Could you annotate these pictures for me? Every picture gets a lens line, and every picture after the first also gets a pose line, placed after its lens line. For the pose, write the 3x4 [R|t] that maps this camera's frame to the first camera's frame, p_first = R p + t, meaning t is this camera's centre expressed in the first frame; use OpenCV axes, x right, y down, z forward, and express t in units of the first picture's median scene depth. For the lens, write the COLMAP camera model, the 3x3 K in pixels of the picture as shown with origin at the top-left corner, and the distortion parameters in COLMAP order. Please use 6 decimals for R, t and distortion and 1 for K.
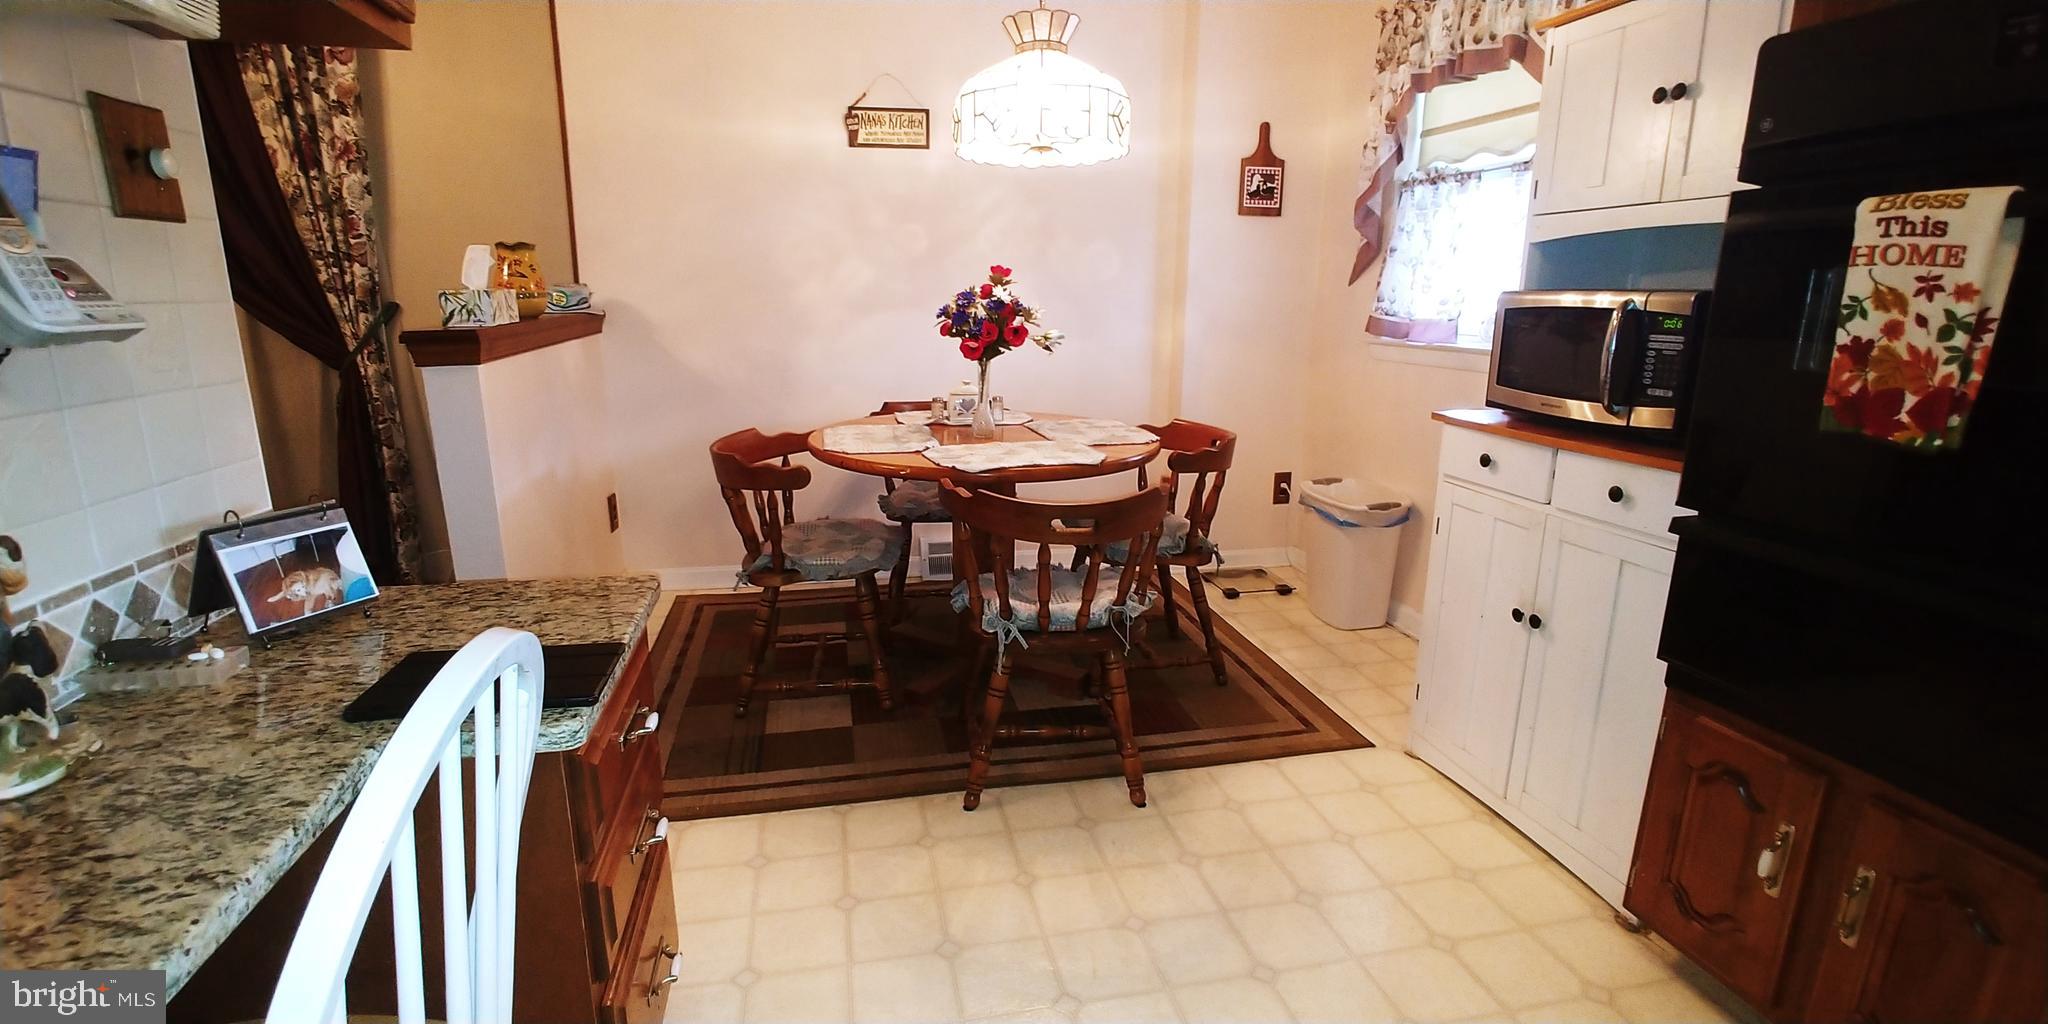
lens RADIAL K [[898.7, 0, 1002.6], [0, 898.7, 516.3], [0, 0, 1]] dist [-0.028062, 0.003298]
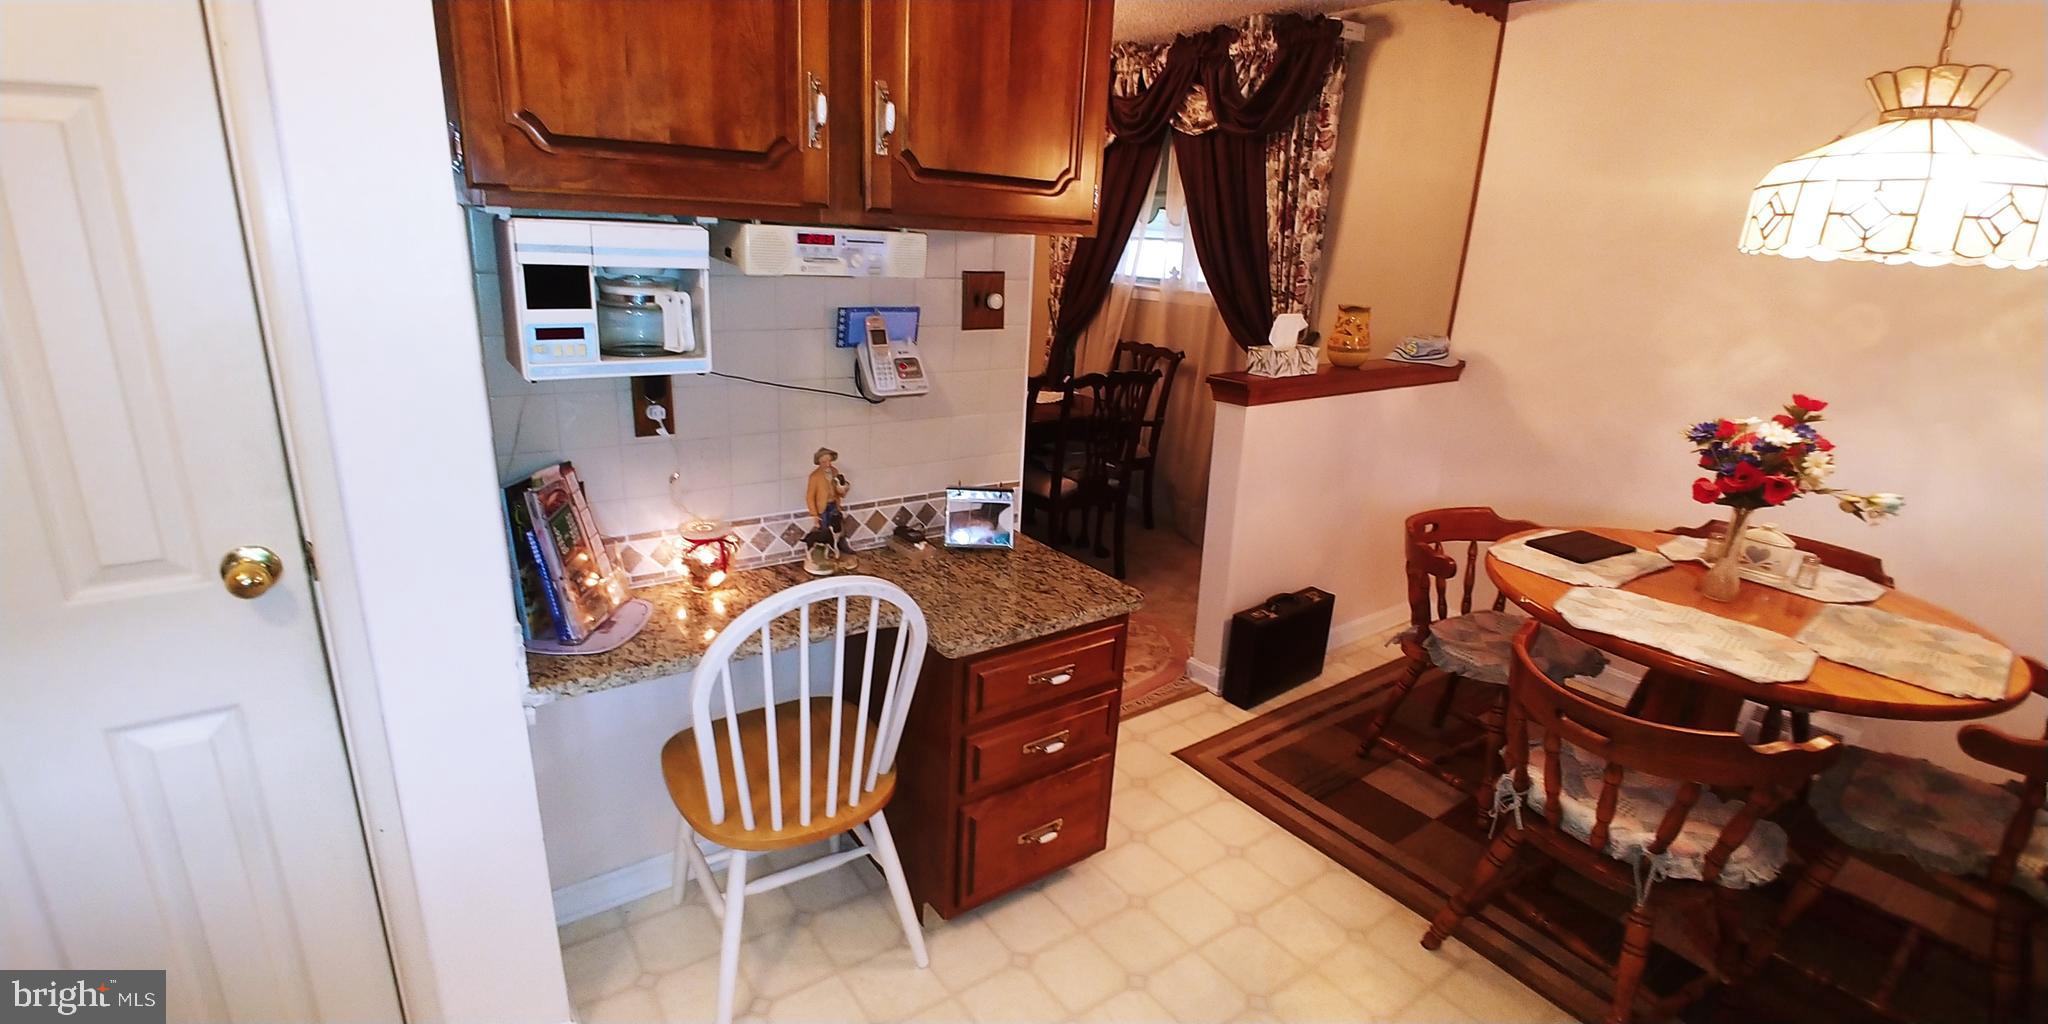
lens RADIAL K [[898.7, 0, 1005.5], [0, 898.7, 513.2], [0, 0, 1]] dist [-0.028062, 0.003298]
pose [[0.414702, 0.281737, -0.865244, 0.342679], [-0.265073, 0.947027, 0.181320, -0.122665], [0.870493, 0.154159, 0.467415, 0.061153]]
